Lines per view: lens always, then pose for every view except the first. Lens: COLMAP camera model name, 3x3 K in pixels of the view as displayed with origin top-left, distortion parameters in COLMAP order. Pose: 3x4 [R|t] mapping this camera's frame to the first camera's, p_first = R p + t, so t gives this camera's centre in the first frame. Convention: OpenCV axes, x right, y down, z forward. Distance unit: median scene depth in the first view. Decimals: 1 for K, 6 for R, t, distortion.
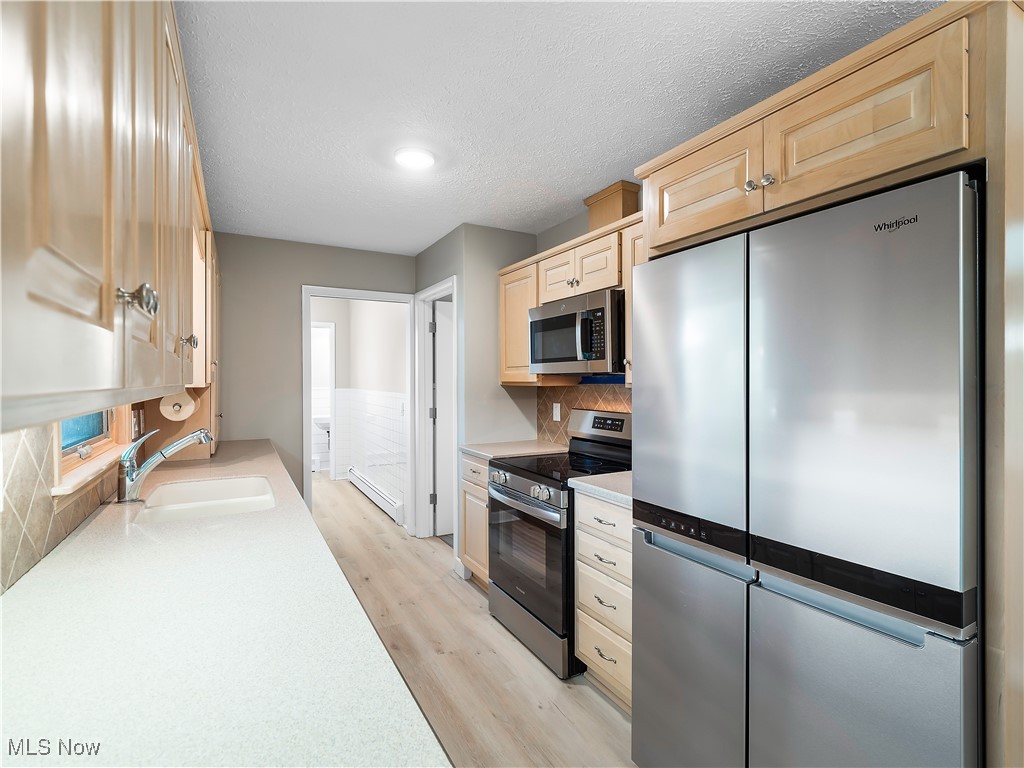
lens RADIAL K [[502.2, 0, 519.7], [0, 502.2, 378.6], [0, 0, 1]] dist [0.001493, 0.005733]
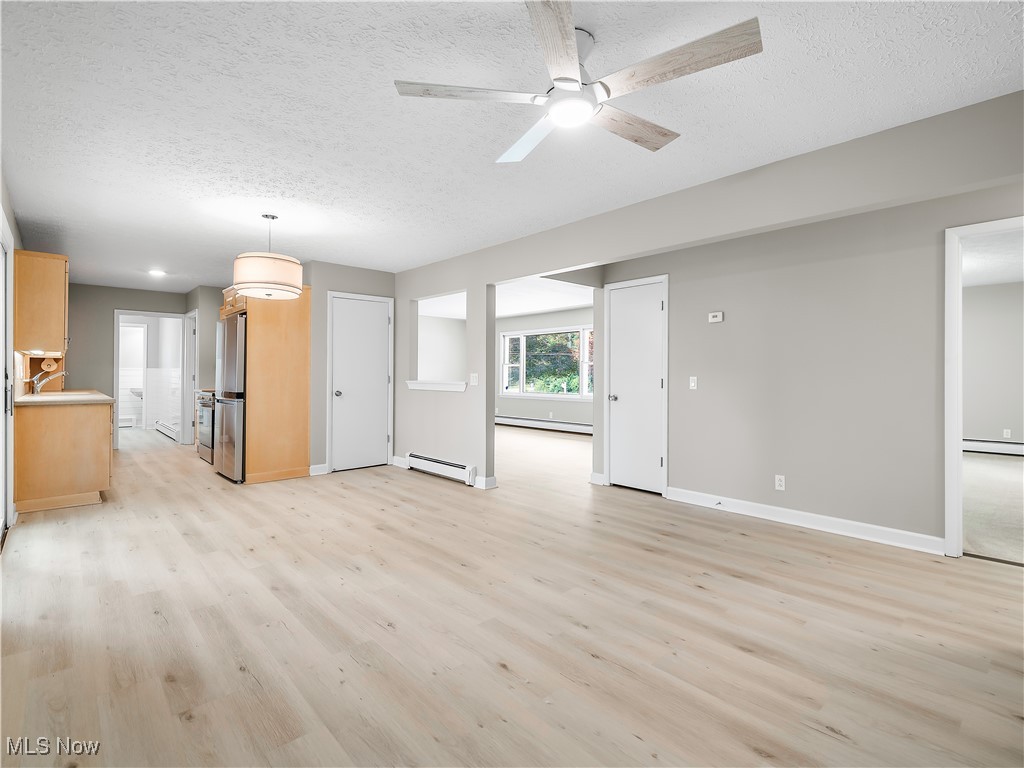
lens RADIAL K [[502.2, 0, 519.7], [0, 502.2, 378.6], [0, 0, 1]] dist [0.001493, 0.005733]
pose [[0.972029, 0.002816, 0.234843, 0.693480], [-0.005120, 0.999945, 0.009204, 0.059168], [-0.234804, -0.010149, 0.971990, -1.371123]]
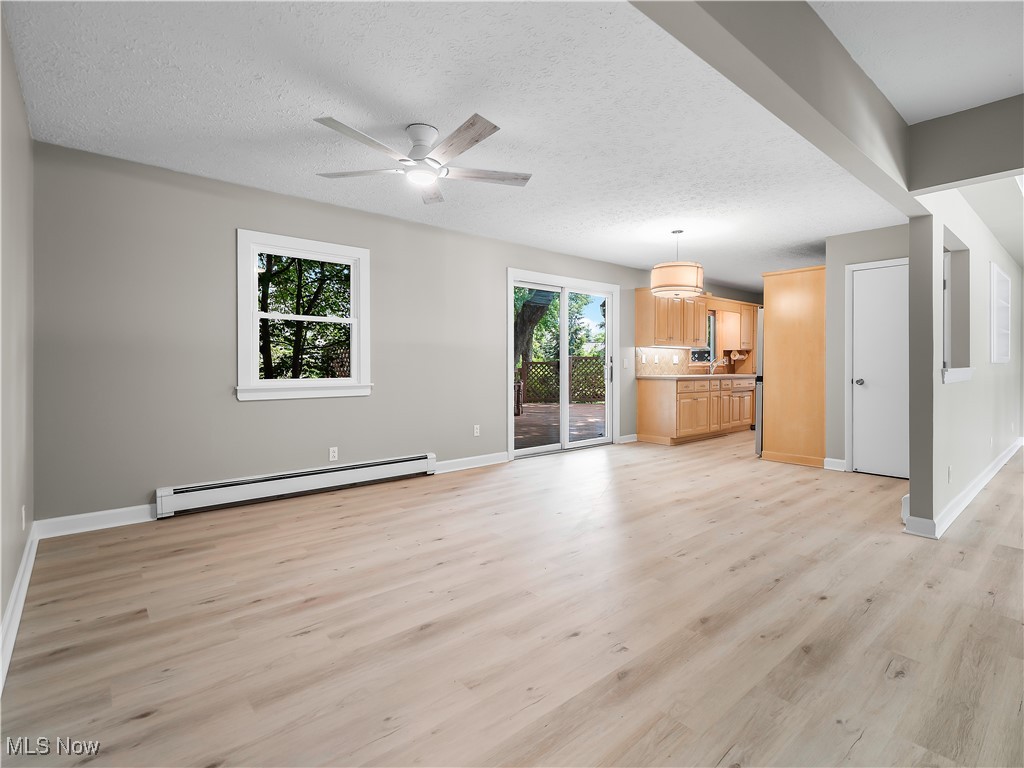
lens RADIAL K [[502.2, 0, 519.7], [0, 502.2, 378.6], [0, 0, 1]] dist [0.001493, 0.005733]
pose [[0.201794, 0.032840, -0.978877, 1.736251], [-0.004005, 0.999457, 0.032704, 0.073771], [0.979420, -0.002679, 0.201816, -0.841336]]
